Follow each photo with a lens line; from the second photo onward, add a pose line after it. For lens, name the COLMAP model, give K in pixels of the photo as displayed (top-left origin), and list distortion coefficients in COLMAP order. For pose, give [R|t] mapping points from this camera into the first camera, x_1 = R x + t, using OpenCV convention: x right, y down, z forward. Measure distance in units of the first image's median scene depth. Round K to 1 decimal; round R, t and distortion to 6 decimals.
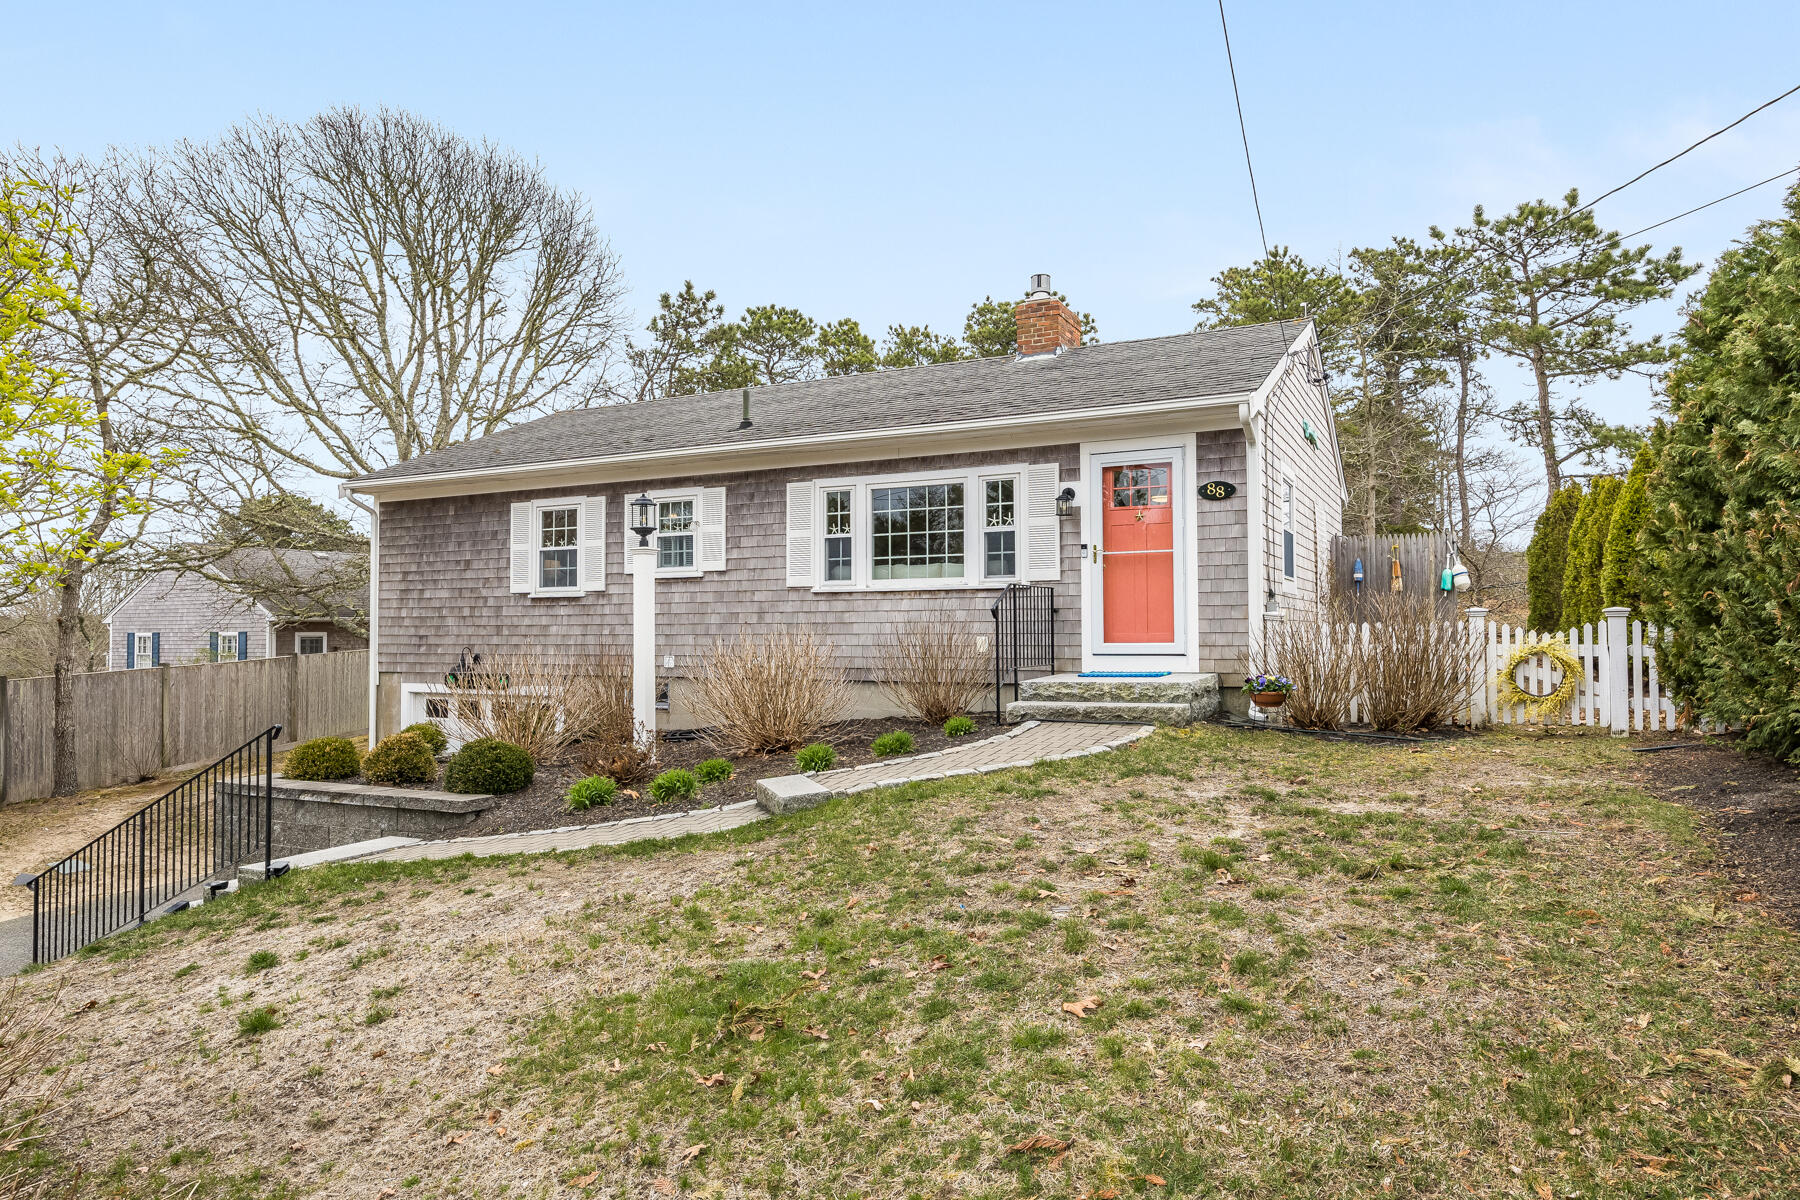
lens RADIAL K [[1112.5, 0, 900.0], [0, 1112.5, 600.0], [0, 0, 1]] dist [-0.000084, -0.000189]
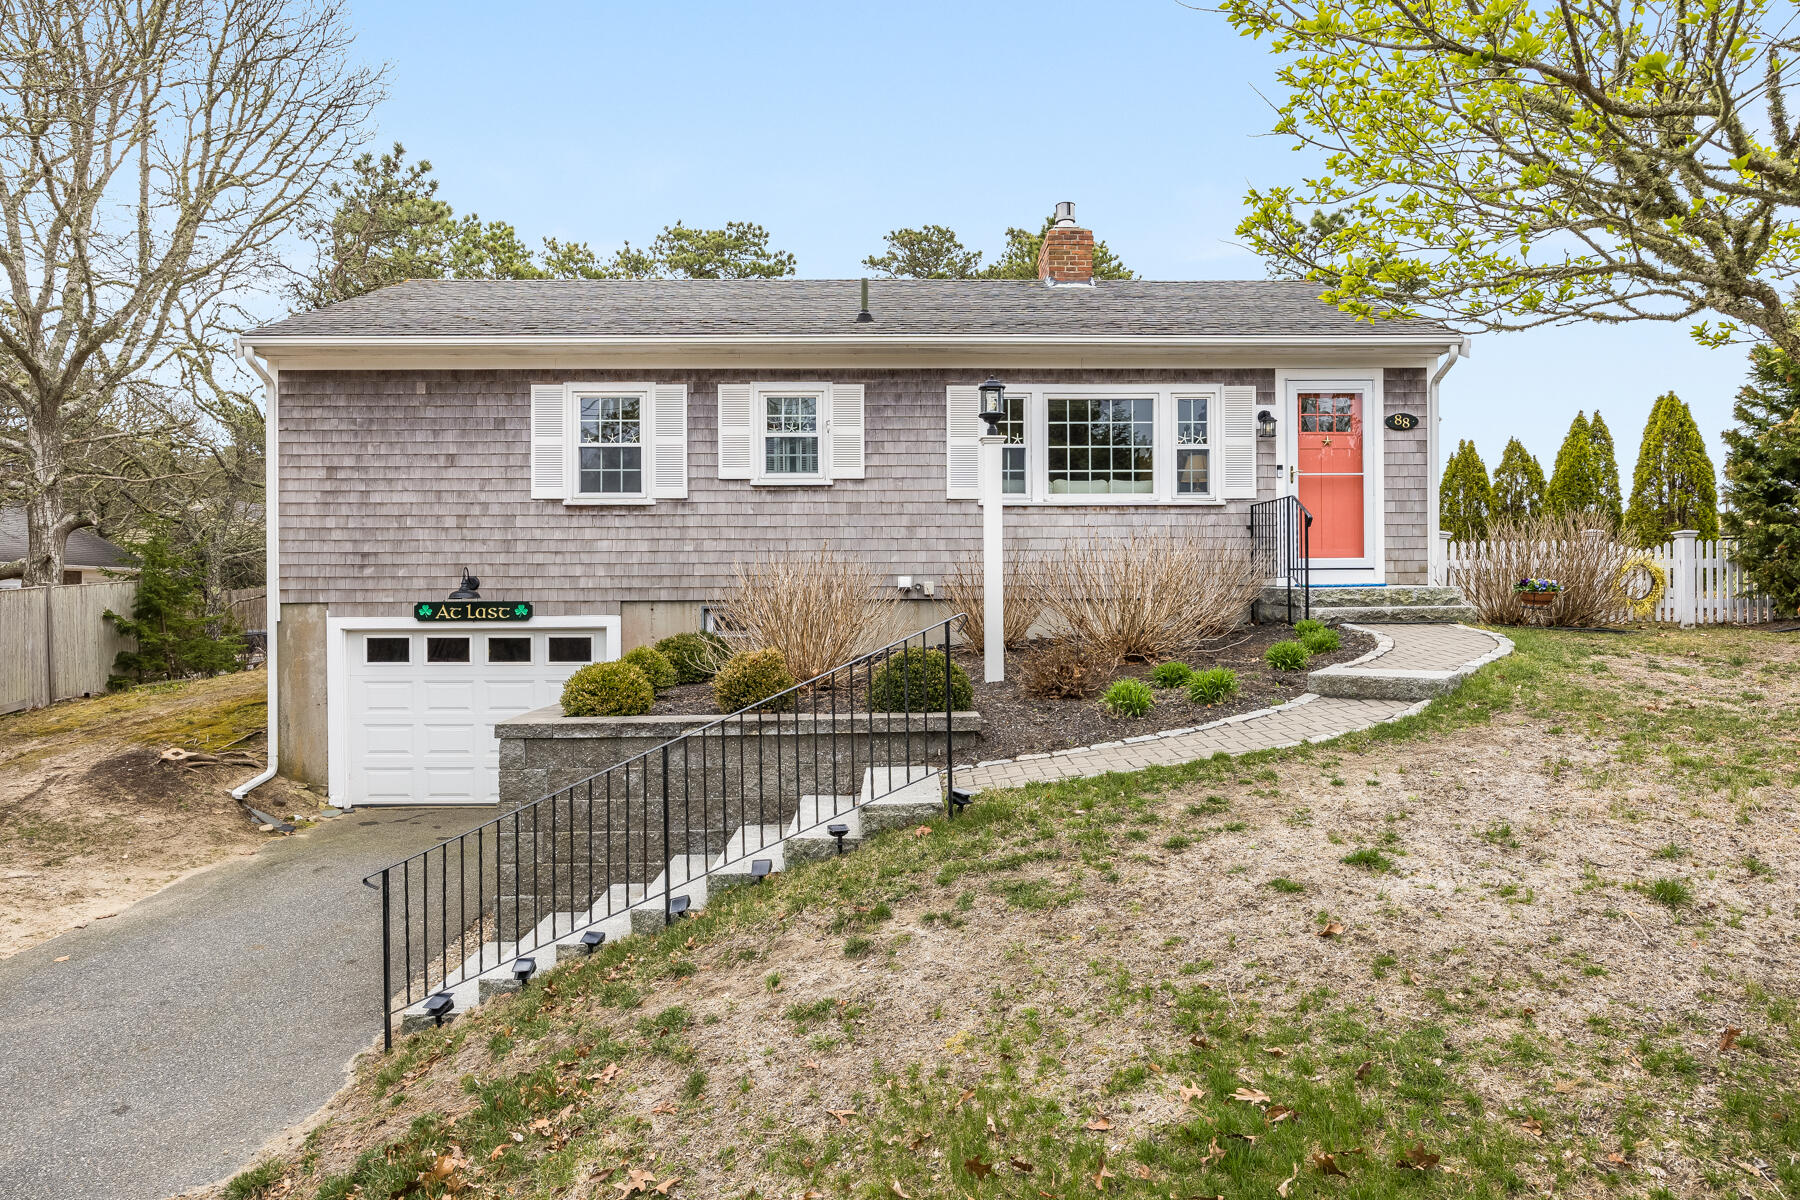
lens RADIAL K [[1139.9, 0, 900.0], [0, 1139.9, 600.0], [0, 0, 1]] dist [-0.004783, 0.000917]
pose [[0.879772, -0.000312, 0.475396, -0.602171], [-0.012864, 0.999618, 0.024462, 0.050851], [-0.475222, -0.027637, 0.879432, 0.194473]]
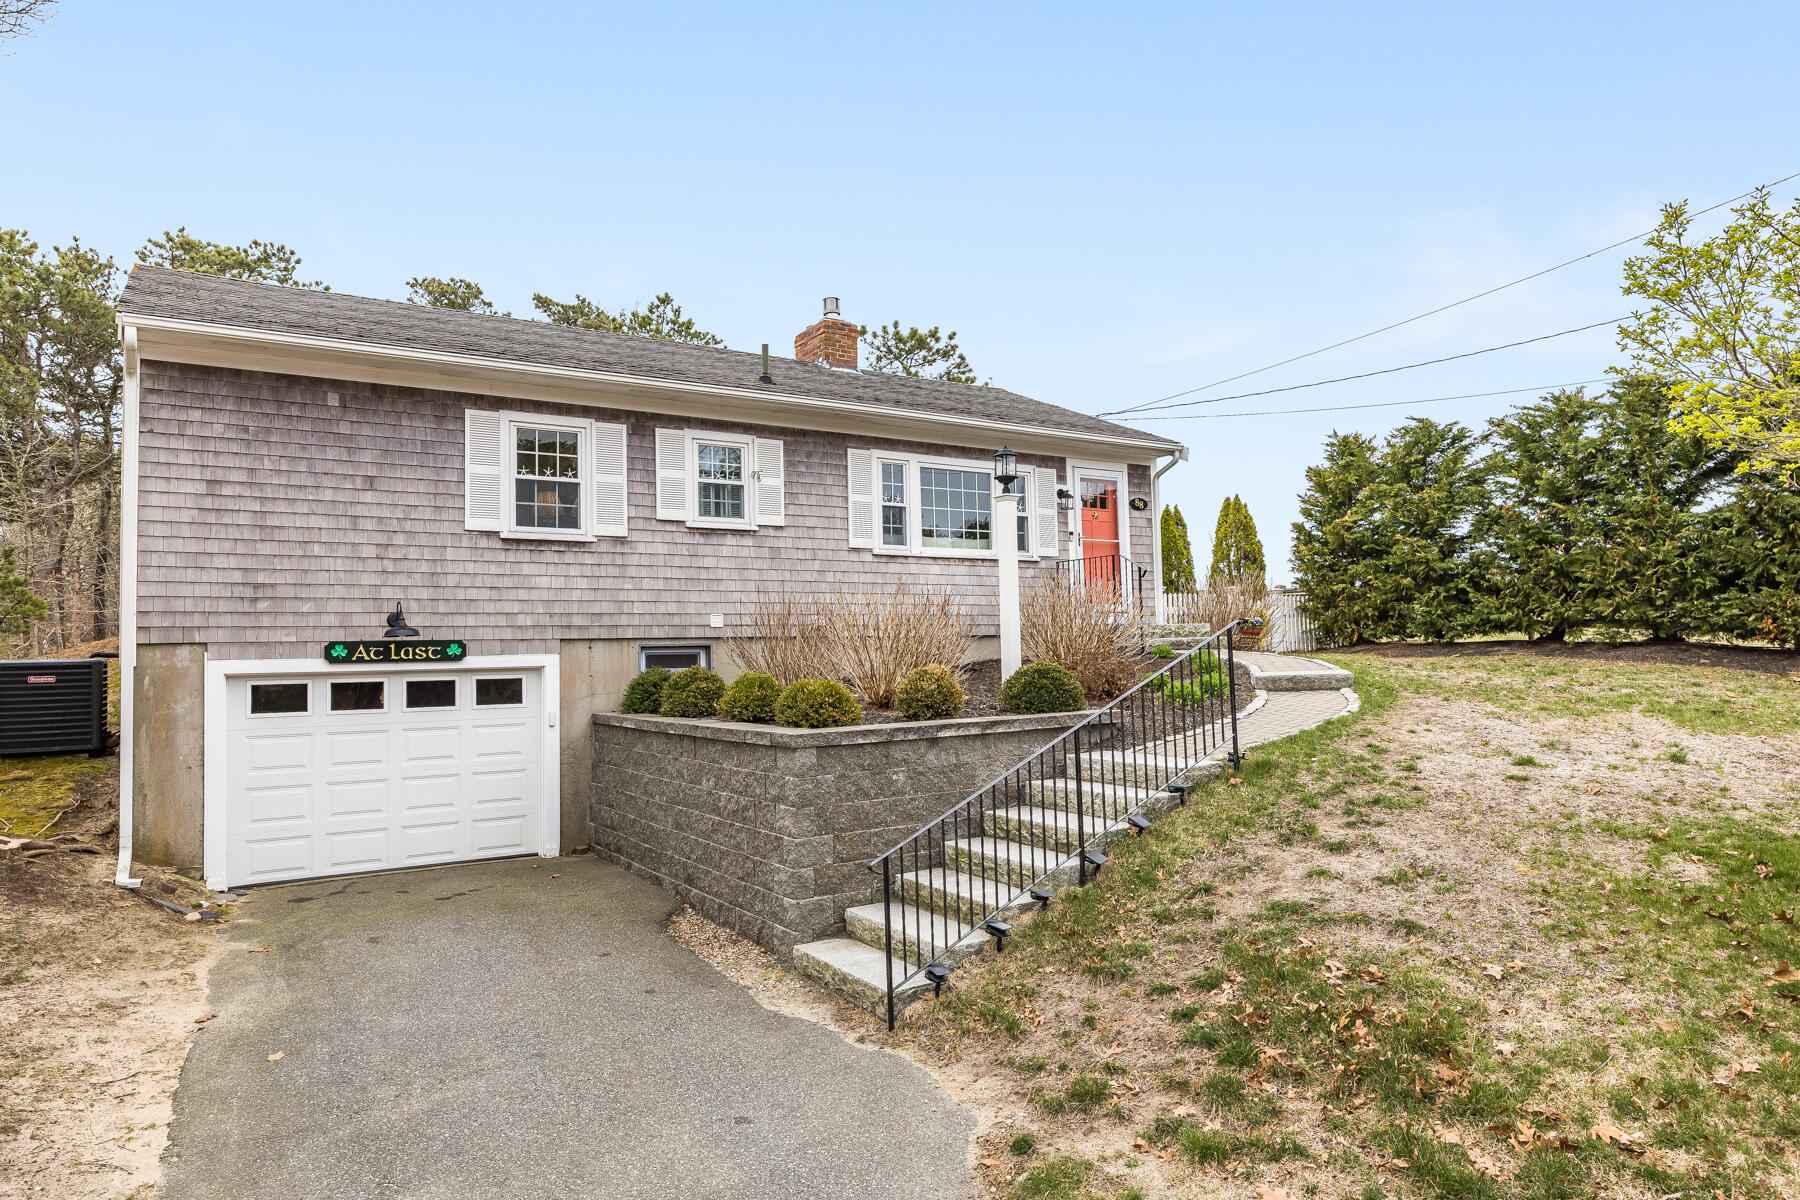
lens RADIAL K [[1112.5, 0, 900.0], [0, 1112.5, 600.0], [0, 0, 1]] dist [-0.000084, -0.000189]
pose [[0.490782, 0.040982, 0.870318, -1.012056], [-0.003073, 0.998968, -0.045307, 0.086853], [-0.871277, 0.019561, 0.490402, 0.465280]]
